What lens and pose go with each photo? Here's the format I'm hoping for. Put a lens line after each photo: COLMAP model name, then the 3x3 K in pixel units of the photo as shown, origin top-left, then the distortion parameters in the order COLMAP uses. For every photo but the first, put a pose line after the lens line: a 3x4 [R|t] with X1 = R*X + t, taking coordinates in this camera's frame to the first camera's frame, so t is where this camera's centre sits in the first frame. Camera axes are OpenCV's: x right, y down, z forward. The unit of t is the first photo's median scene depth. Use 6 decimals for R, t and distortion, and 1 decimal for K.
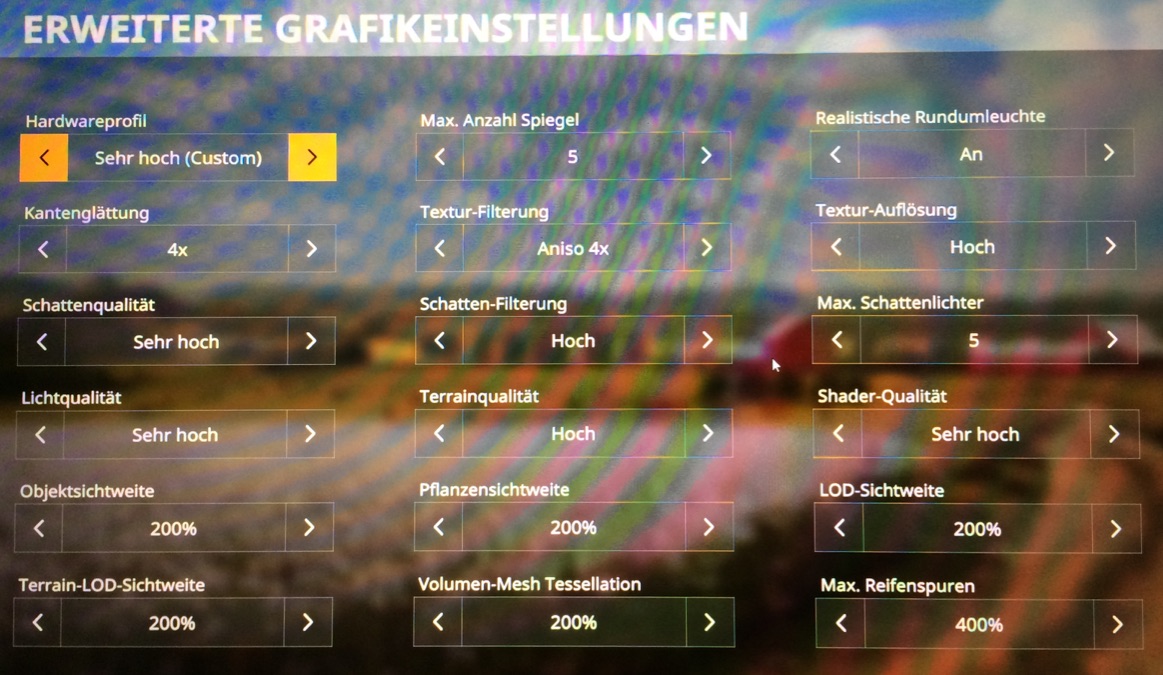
lens RADIAL K [[943.7, 0, 581.2], [0, 943.7, 329.8], [0, 0, 1]] dist [0.040358, -0.008194]
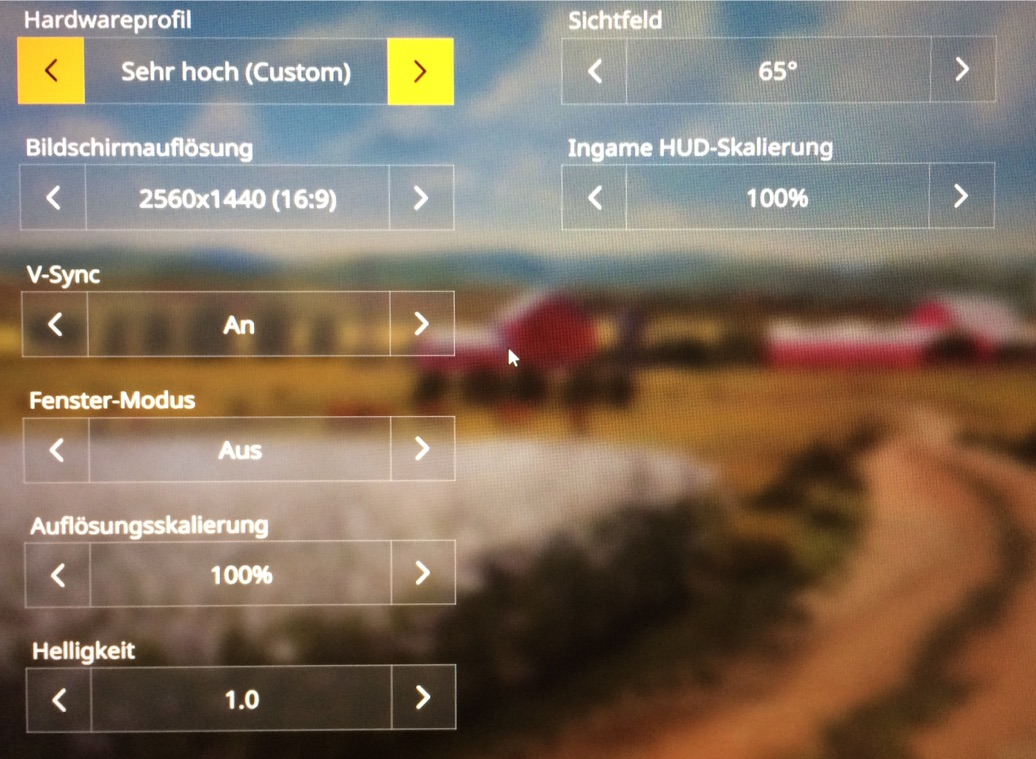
lens RADIAL K [[1272.6, 0, 518.1], [0, 1272.6, 383.8], [0, 0, 1]] dist [0.041039, 0.000000]
pose [[0.999860, -0.002341, 0.016552, 0.194306], [0.001371, 0.998294, 0.058380, -0.000356], [-0.016661, -0.058349, 0.998157, -0.002042]]
